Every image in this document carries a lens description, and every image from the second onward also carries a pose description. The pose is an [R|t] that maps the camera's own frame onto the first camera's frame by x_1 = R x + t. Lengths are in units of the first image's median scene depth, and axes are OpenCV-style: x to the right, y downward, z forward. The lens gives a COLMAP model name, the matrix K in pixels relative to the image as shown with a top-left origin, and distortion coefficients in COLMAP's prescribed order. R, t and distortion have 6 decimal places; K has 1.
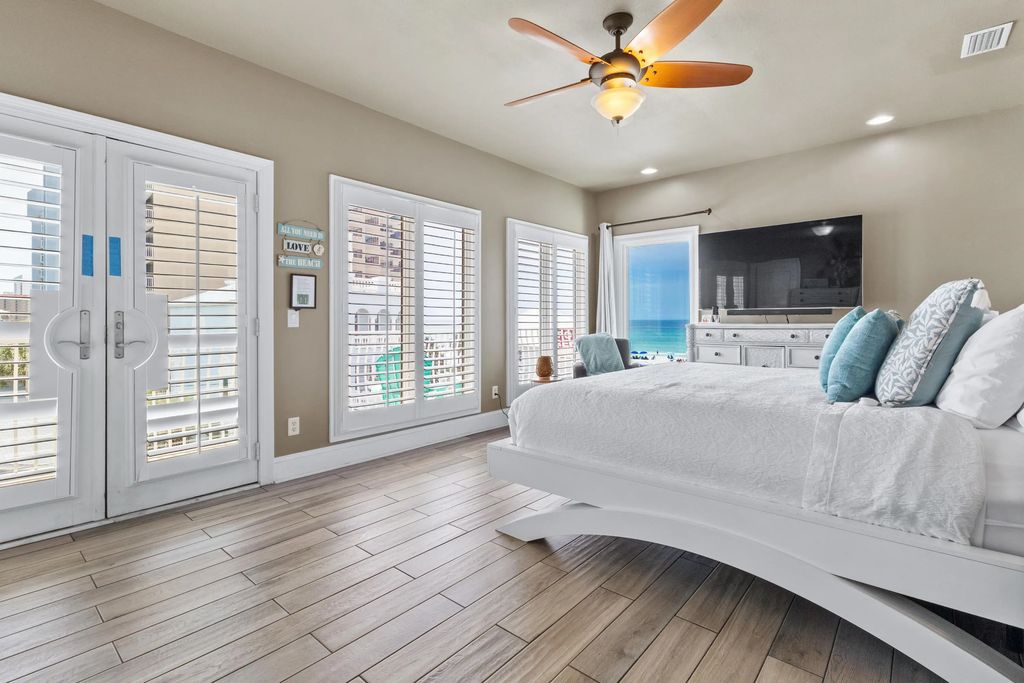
lens RADIAL K [[481.5, 0, 509.8], [0, 481.5, 322.4], [0, 0, 1]] dist [0.000764, 0.000205]
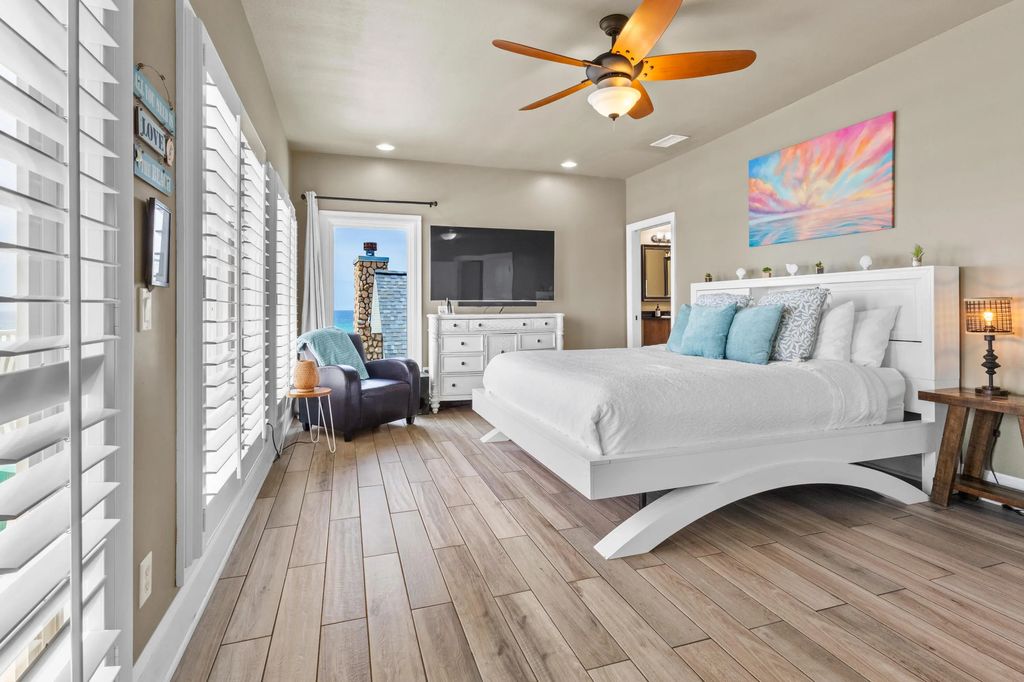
lens RADIAL K [[497.7, 0, 510.7], [0, 497.7, 309.8], [0, 0, 1]] dist [0.000450, 0.000351]
pose [[0.510953, 0.000322, 0.859608, -0.638270], [0.006885, 0.999966, -0.004467, -0.002592], [-0.859581, 0.008201, 0.510934, 0.513811]]
